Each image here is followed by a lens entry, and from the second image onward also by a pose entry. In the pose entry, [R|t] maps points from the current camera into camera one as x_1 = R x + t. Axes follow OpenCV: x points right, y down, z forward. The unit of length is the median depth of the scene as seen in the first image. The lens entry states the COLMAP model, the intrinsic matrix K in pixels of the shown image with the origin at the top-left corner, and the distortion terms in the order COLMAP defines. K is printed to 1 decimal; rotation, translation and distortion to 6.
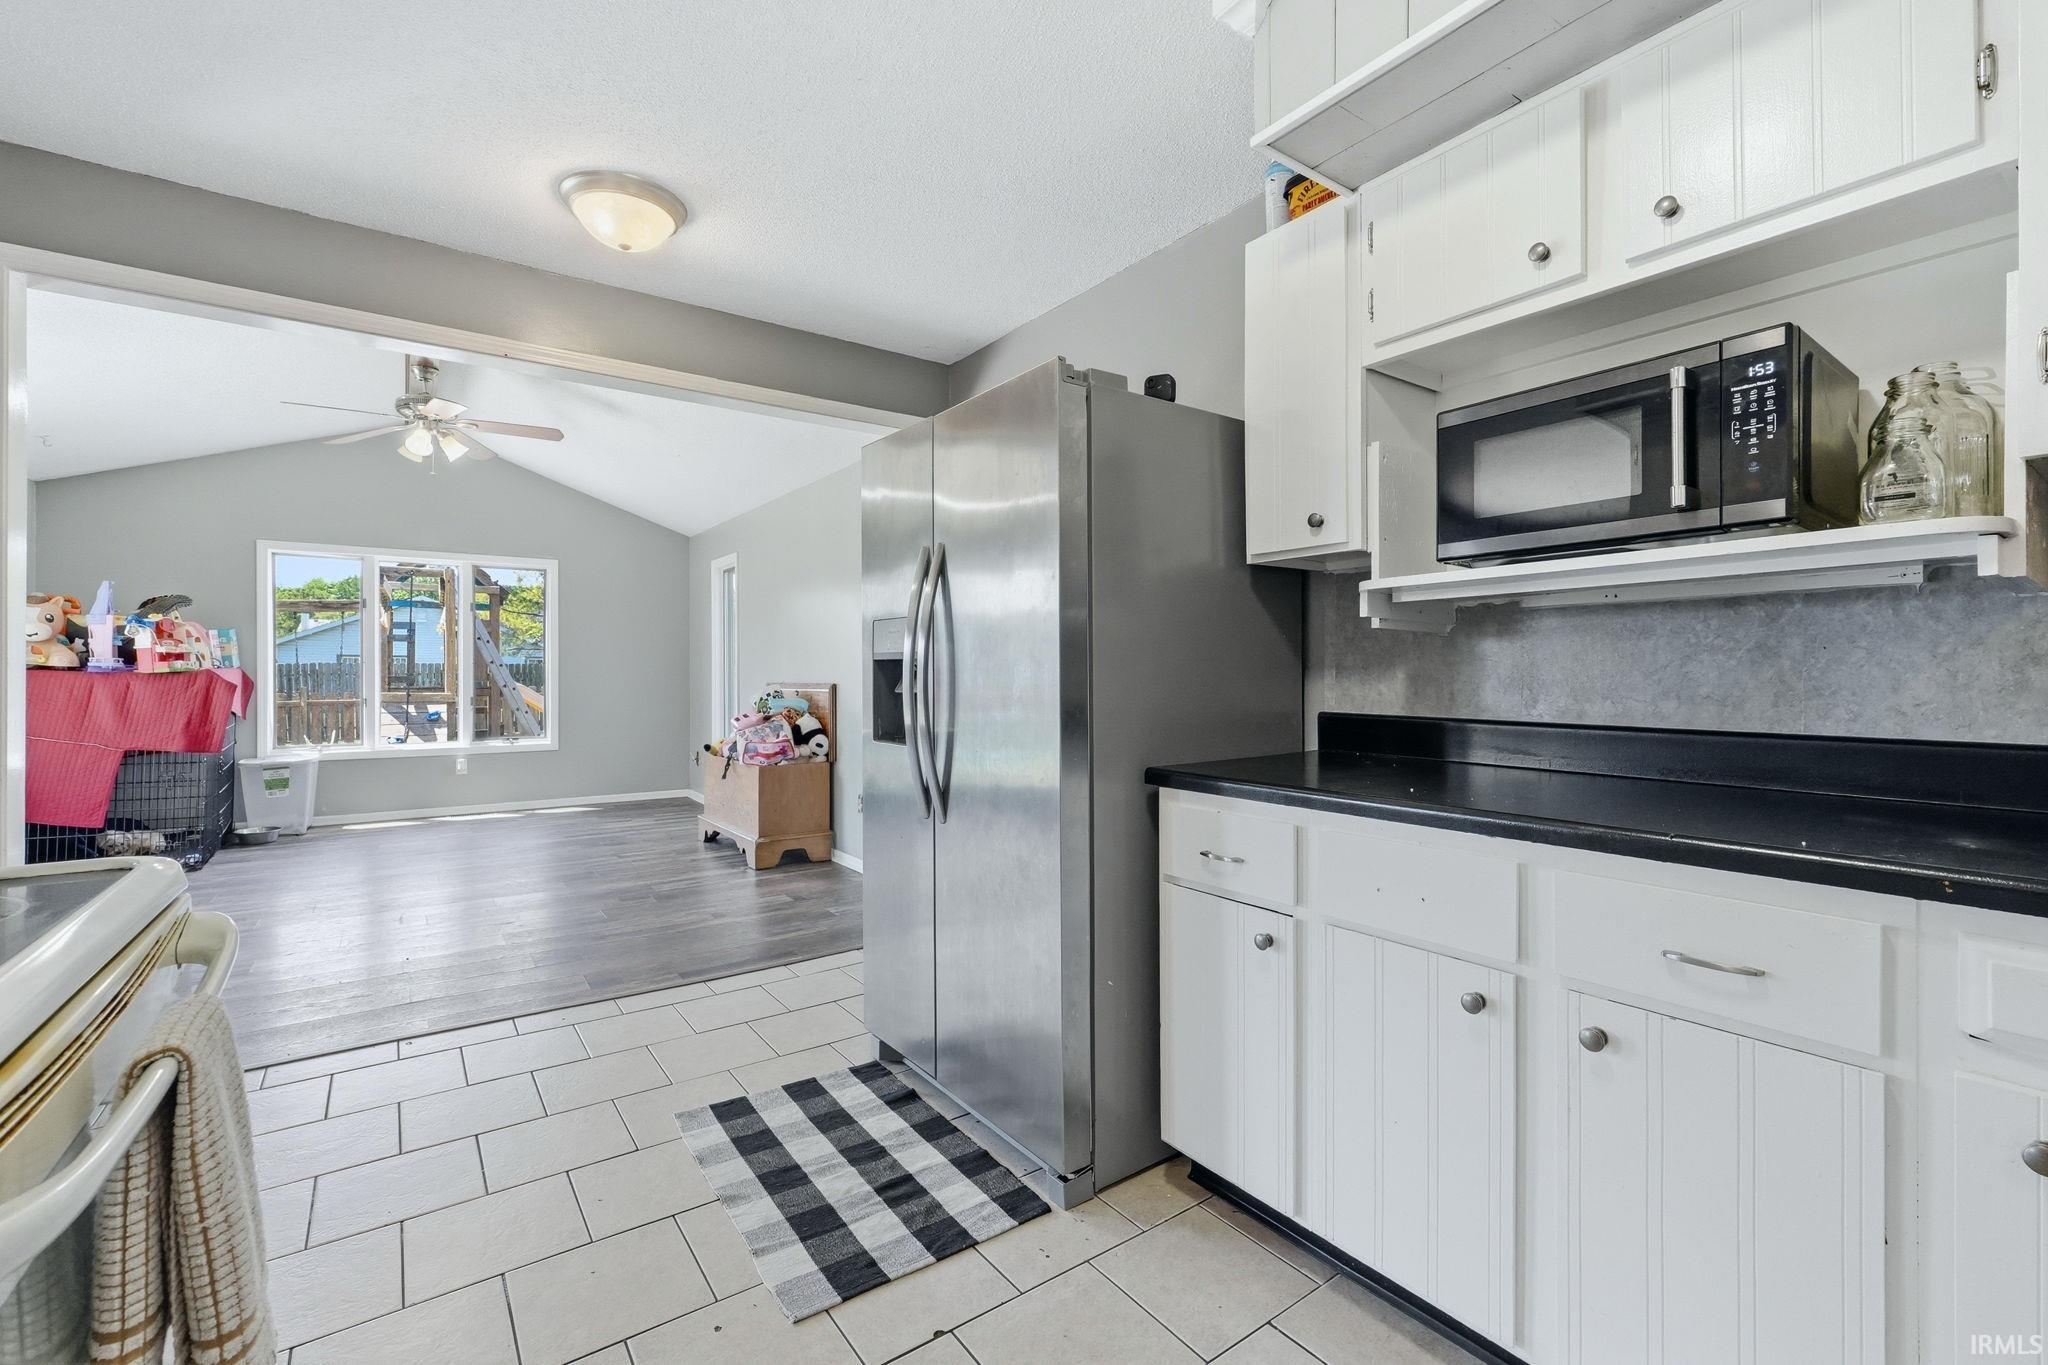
lens RADIAL K [[856.1, 0, 1002.6], [0, 856.1, 675.7], [0, 0, 1]] dist [0.000310, 0.000105]
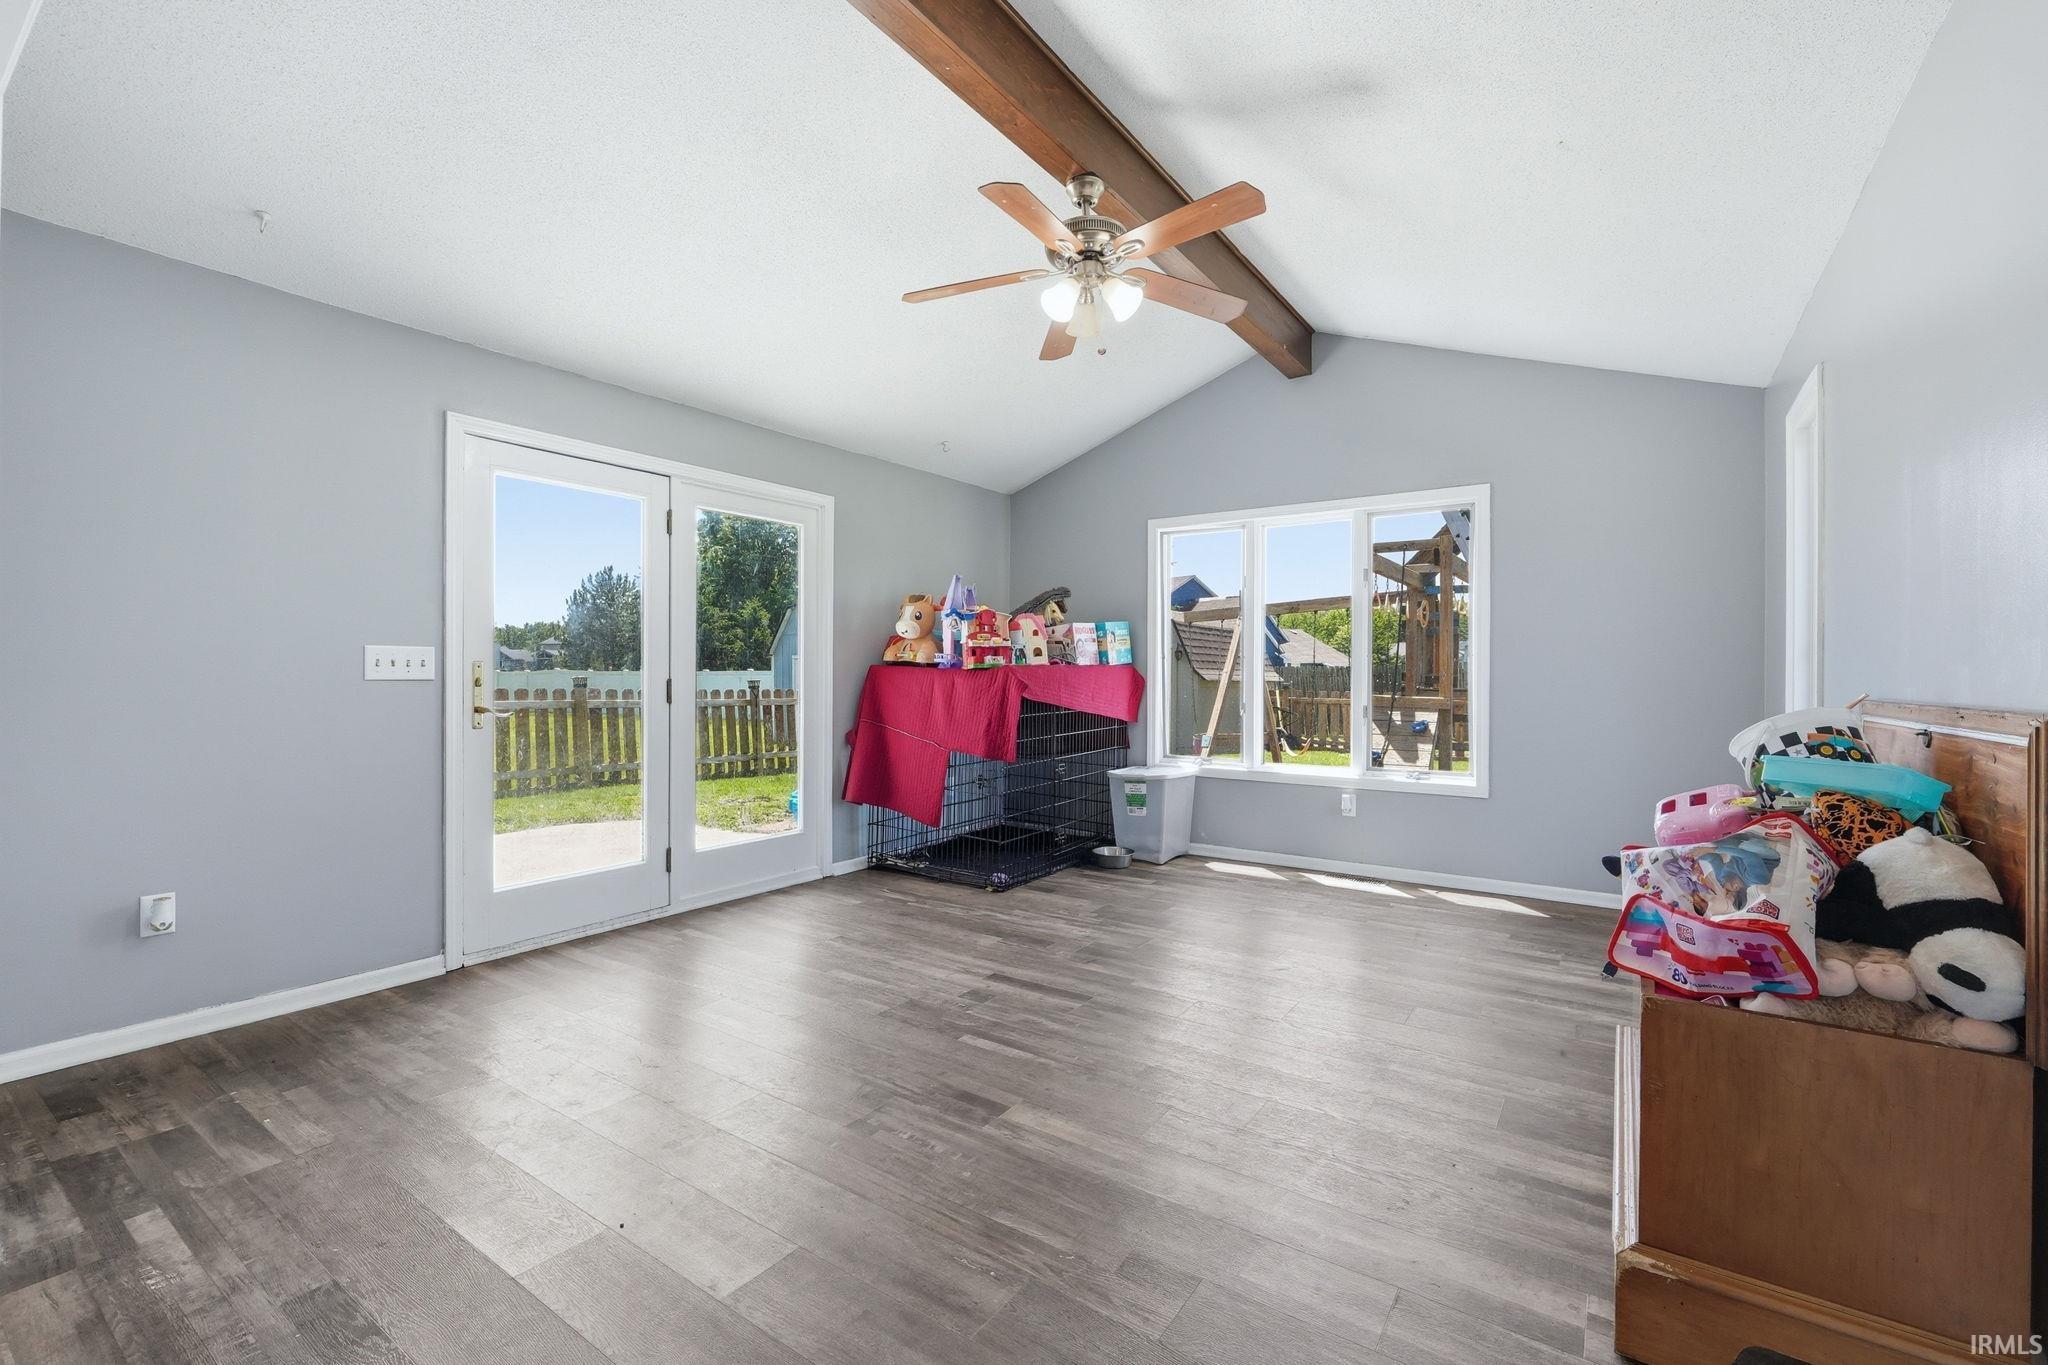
lens RADIAL K [[869.3, 0, 1024.1], [0, 869.3, 673.1], [0, 0, 1]] dist [-0.000529, 0.000278]
pose [[0.346716, 0.002594, -0.937967, -0.204671], [-0.006493, 0.999979, 0.000366, 0.000635], [0.937948, 0.005963, 0.346725, 1.712686]]
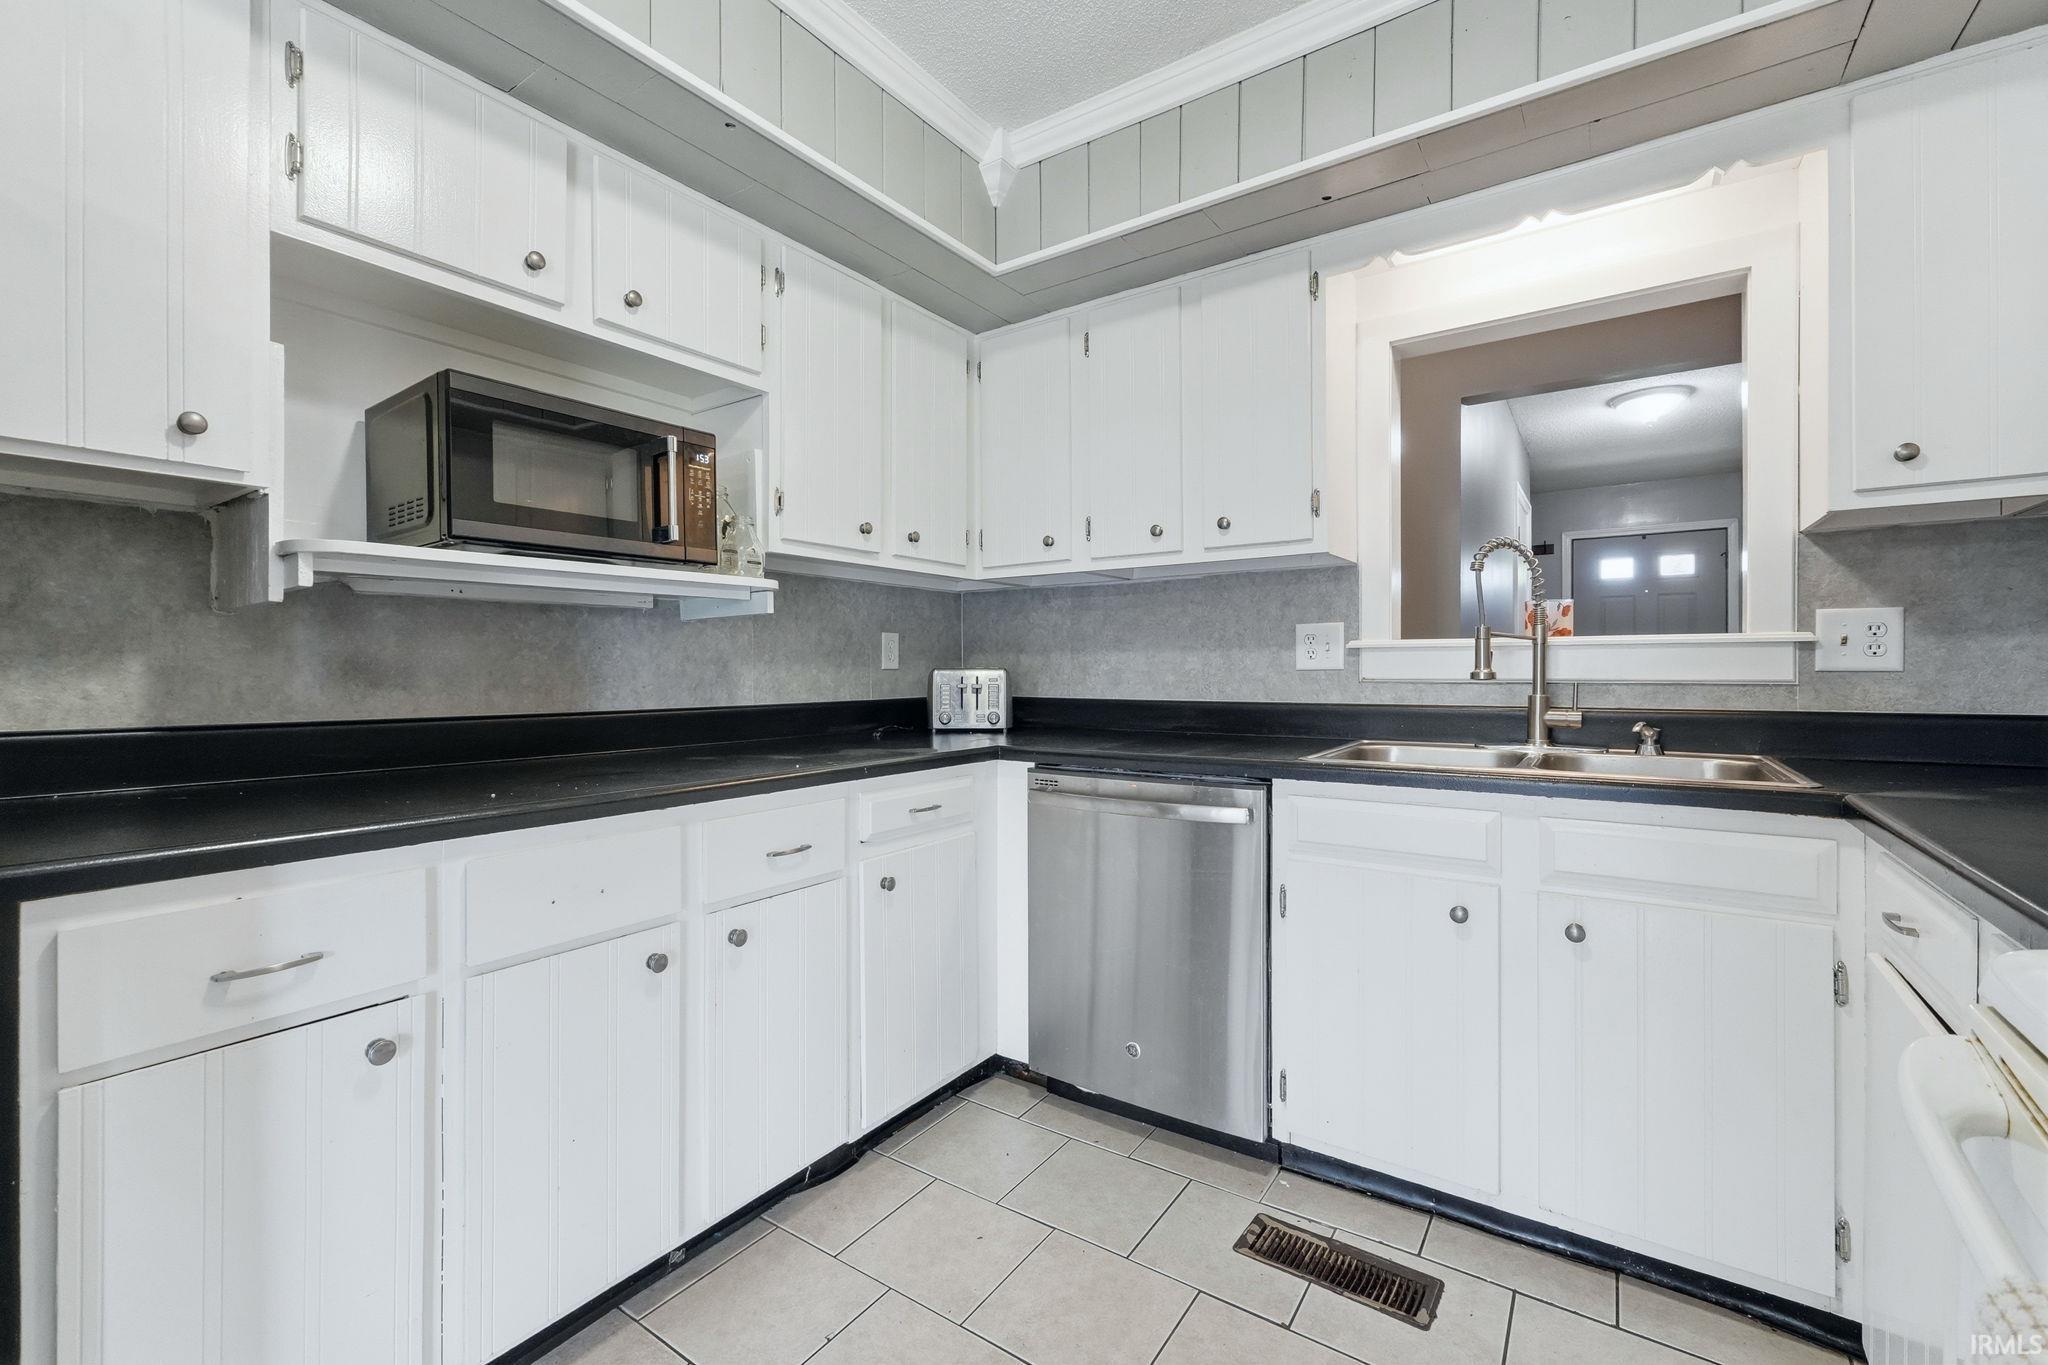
lens RADIAL K [[858.8, 0, 1025.3], [0, 858.8, 675.4], [0, 0, 1]] dist [-0.001136, 0.000066]
pose [[-0.341881, -0.006809, 0.939719, -0.407723], [0.003864, 0.999955, 0.008651, 0.002000], [-0.939735, 0.006589, -0.341839, 0.583104]]
